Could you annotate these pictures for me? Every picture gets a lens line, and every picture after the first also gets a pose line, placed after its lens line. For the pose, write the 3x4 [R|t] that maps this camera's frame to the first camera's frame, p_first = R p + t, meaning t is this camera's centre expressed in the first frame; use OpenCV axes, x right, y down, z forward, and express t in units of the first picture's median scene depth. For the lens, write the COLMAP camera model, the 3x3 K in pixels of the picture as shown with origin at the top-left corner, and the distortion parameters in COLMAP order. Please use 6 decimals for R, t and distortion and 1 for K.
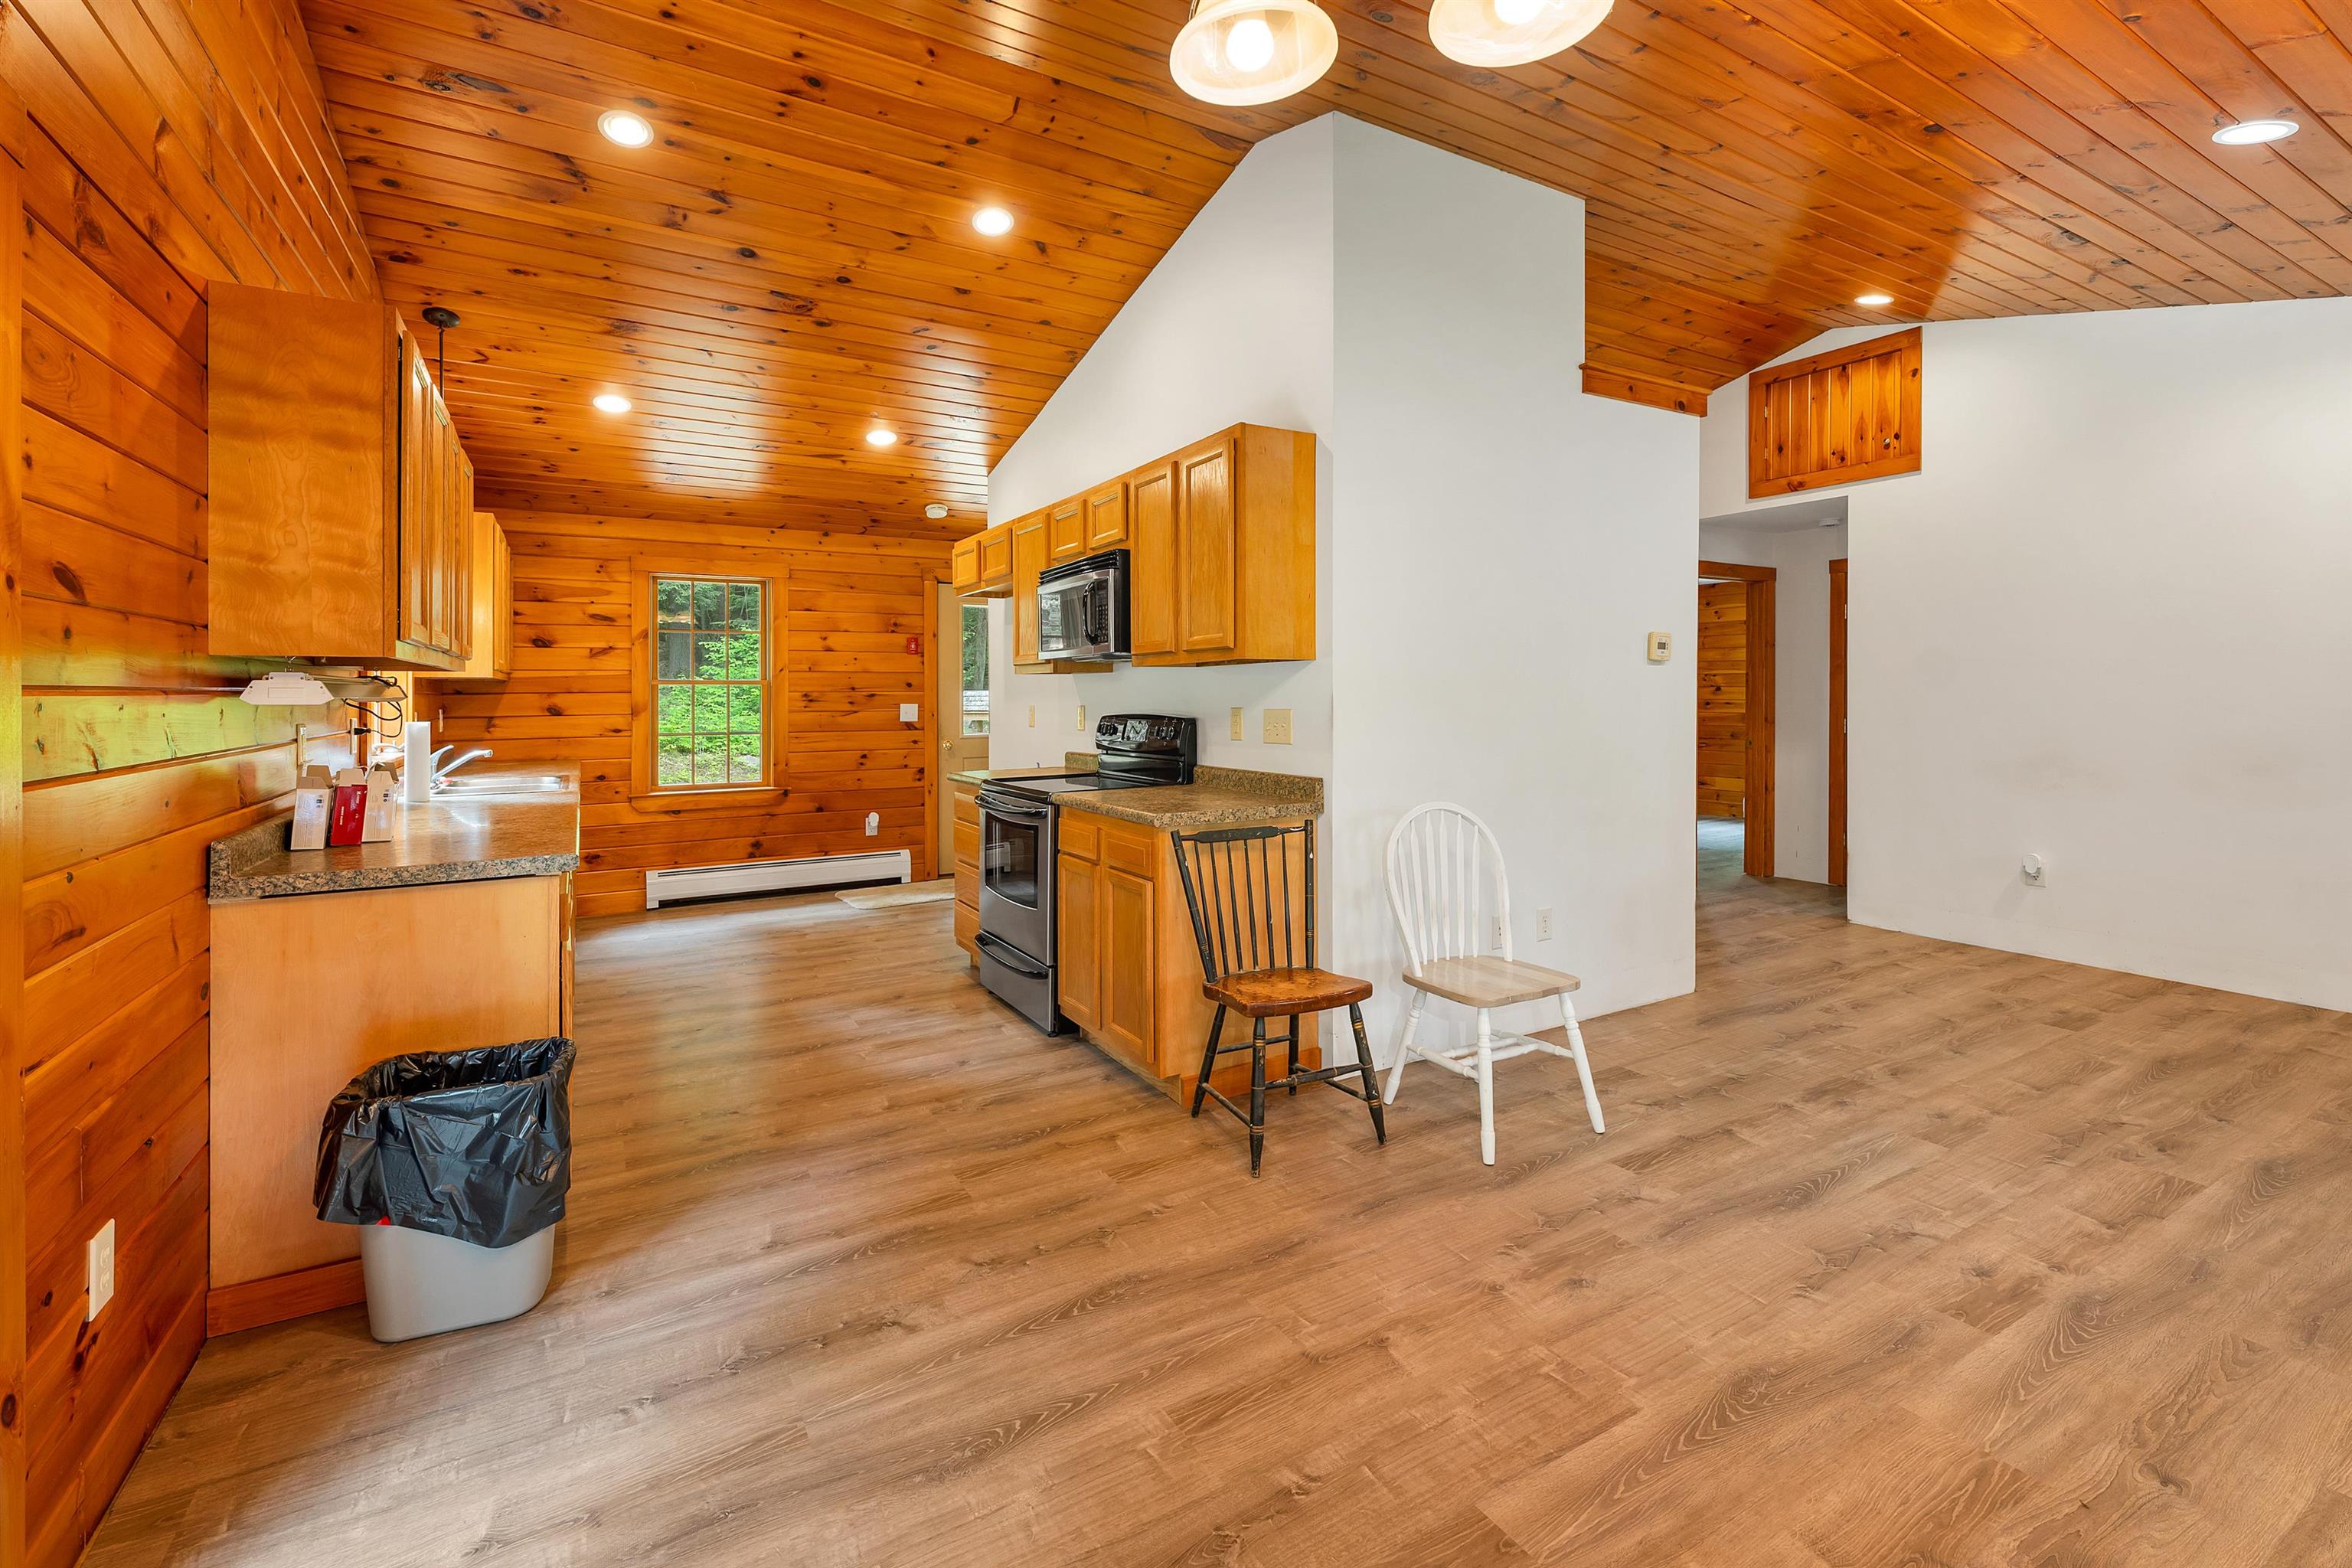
lens RADIAL K [[1009.8, 0, 1185.6], [0, 1009.8, 689.7], [0, 0, 1]] dist [0.003920, 0.000331]
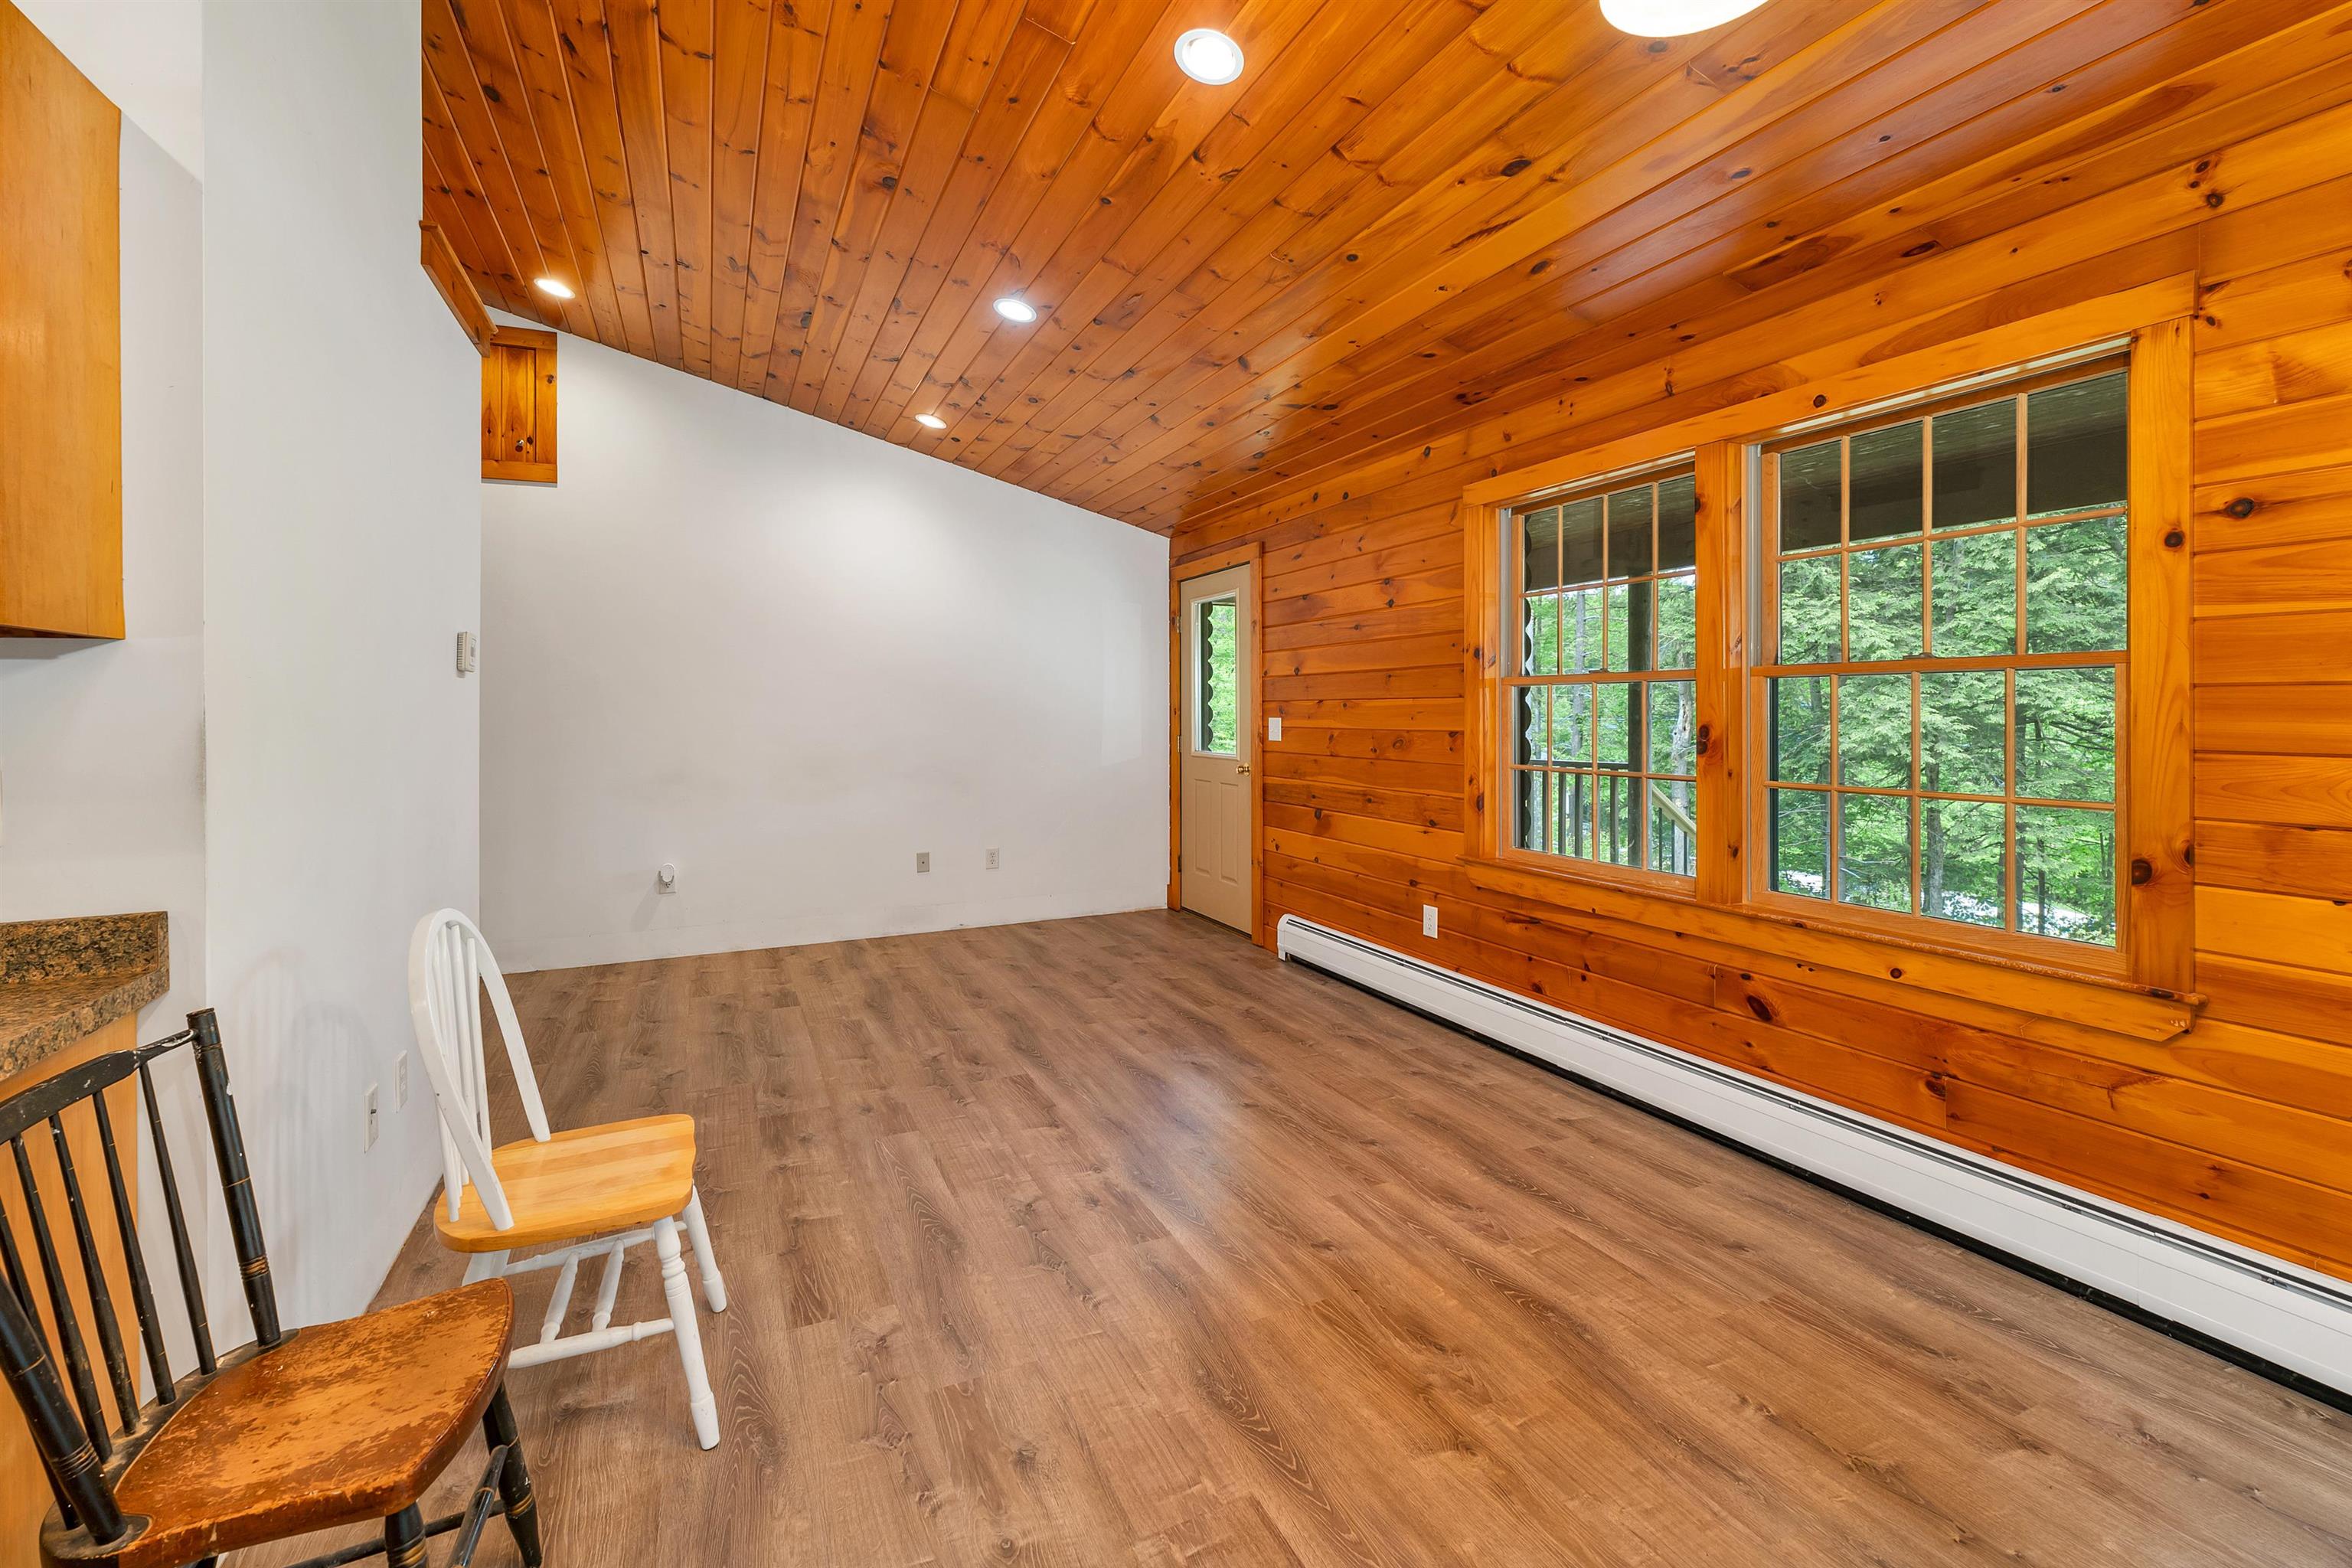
lens RADIAL K [[1007.0, 0, 1155.1], [0, 1007.0, 714.2], [0, 0, 1]] dist [0.000863, -0.000247]
pose [[0.120169, -0.002686, 0.992750, -0.267779], [0.005138, 0.999985, 0.002083, 0.004817], [-0.992740, 0.004851, 0.120181, 0.572734]]
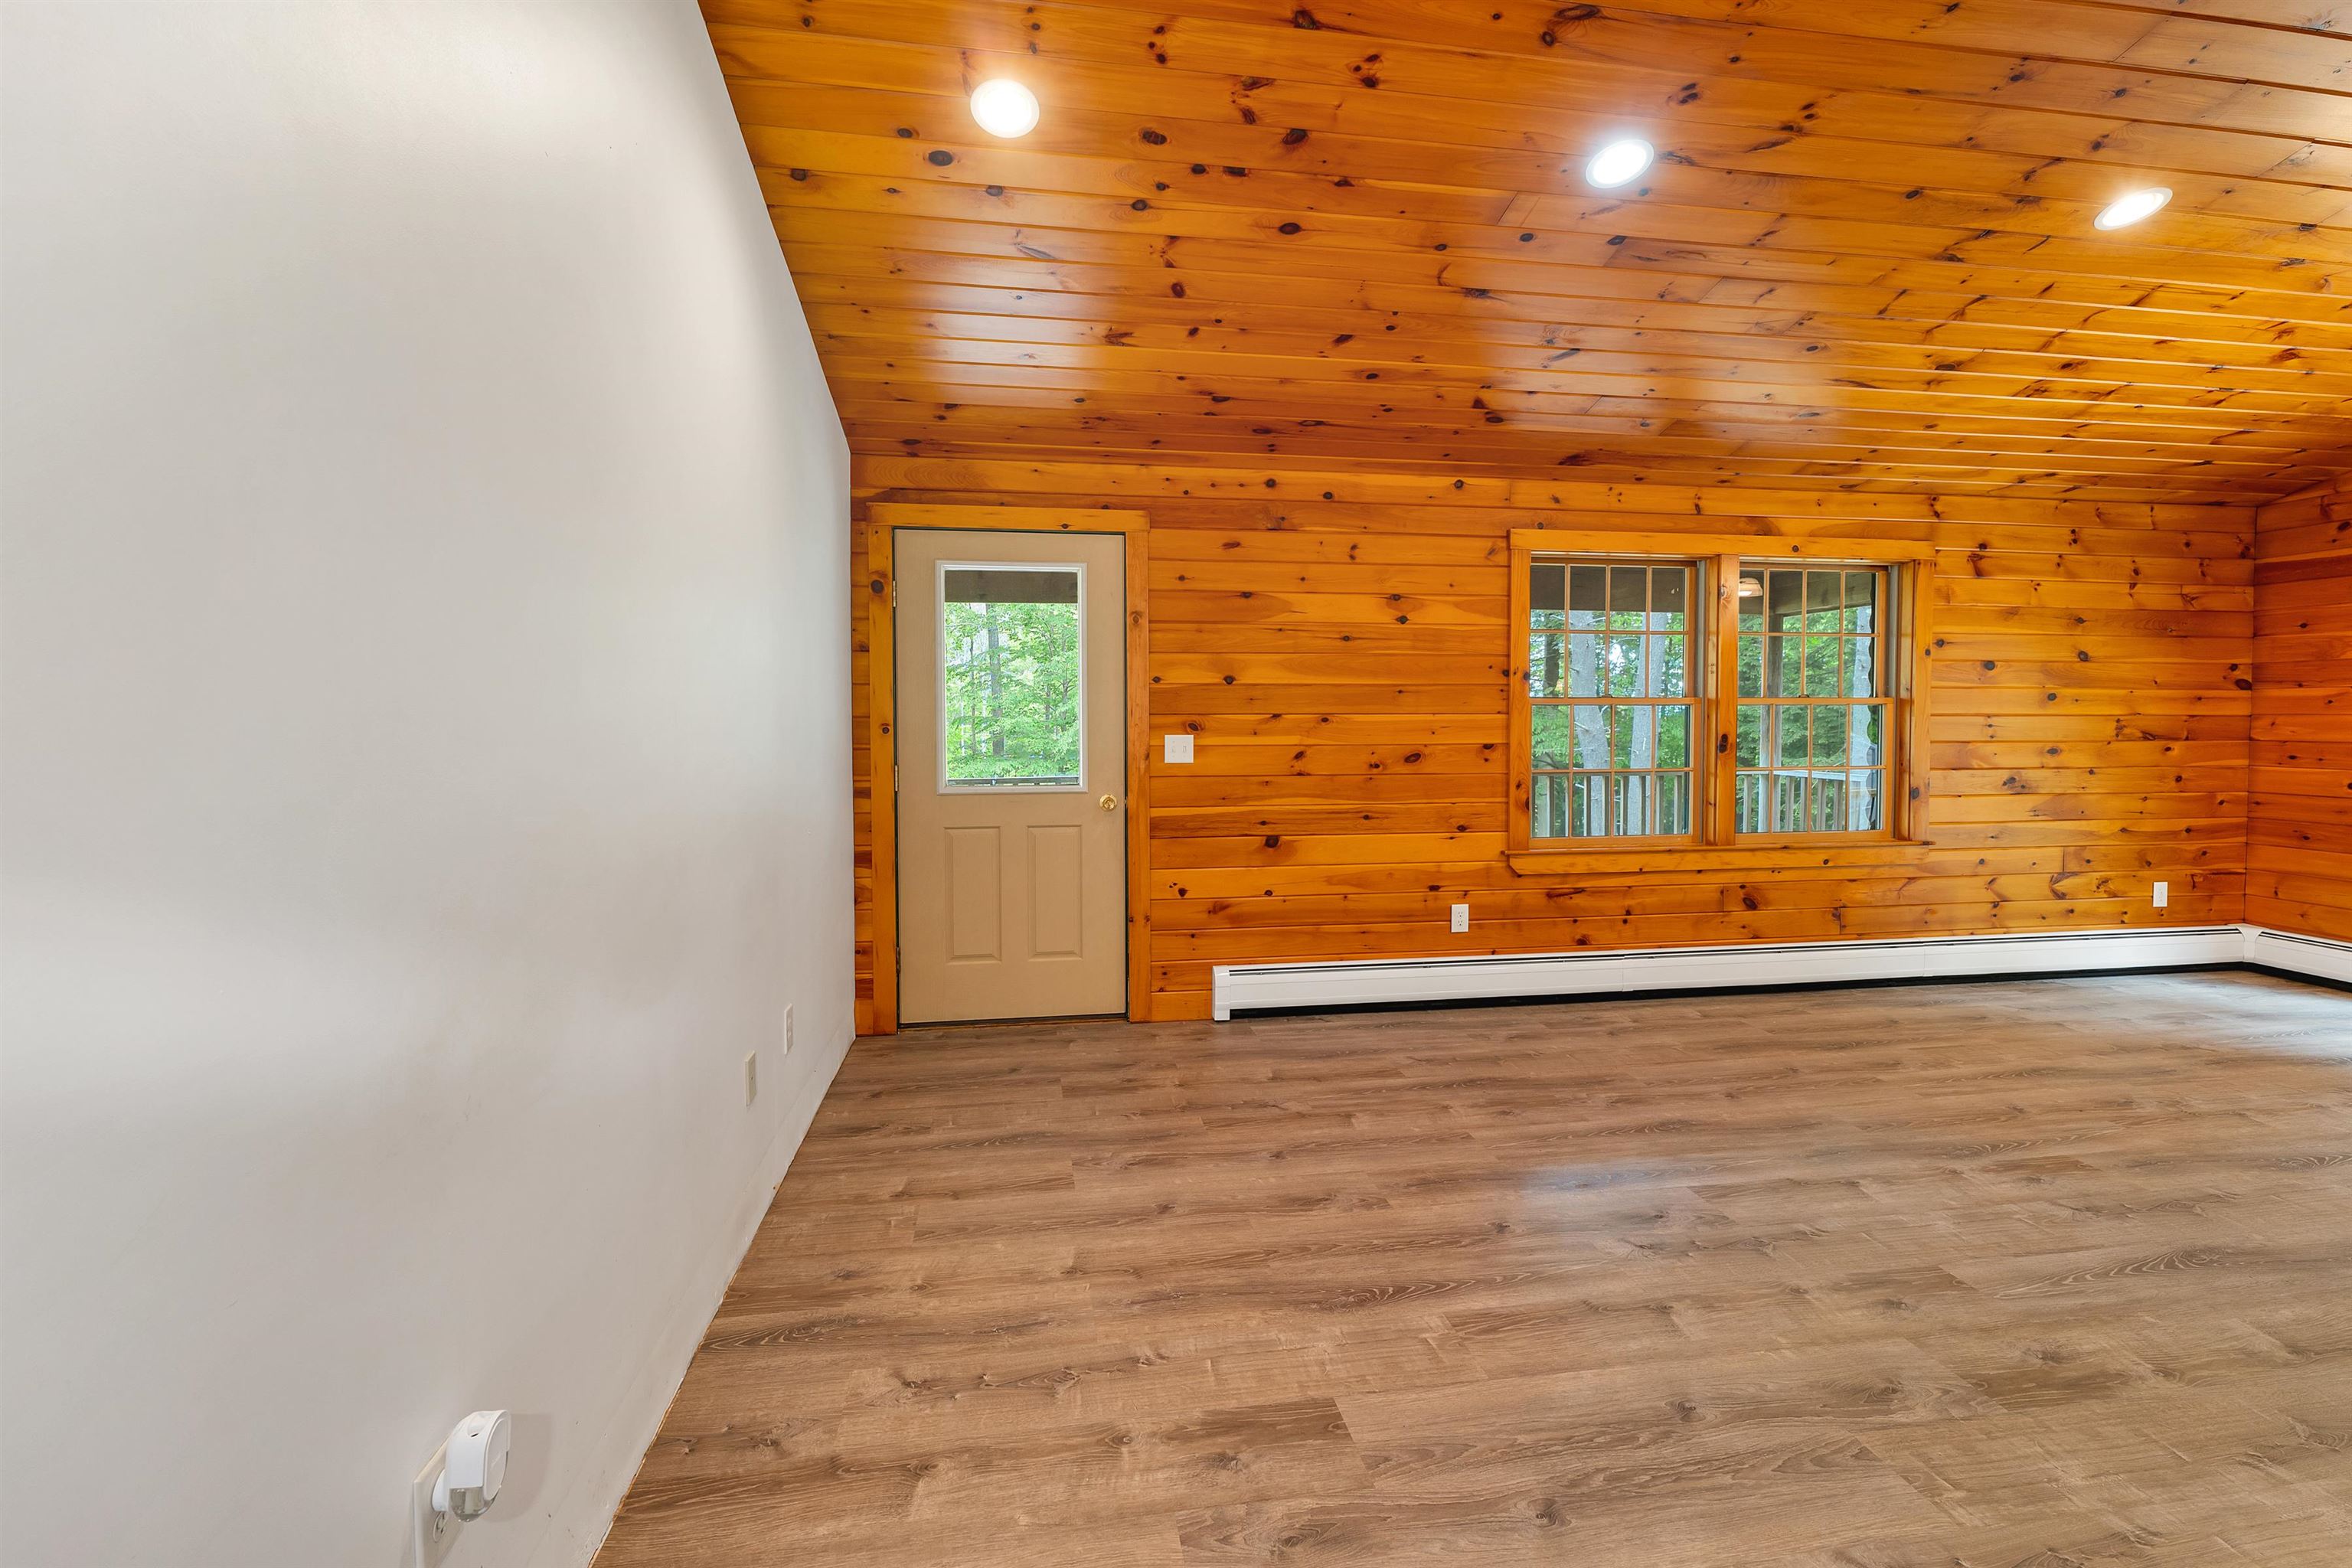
lens RADIAL K [[977.2, 0, 1154.2], [0, 977.2, 755.0], [0, 0, 1]] dist [0.001320, 0.000064]
pose [[-0.922978, -0.007078, 0.384788, 0.971947], [0.005396, 0.999495, 0.031330, 0.000859], [-0.384816, 0.030993, -0.922473, 1.847559]]
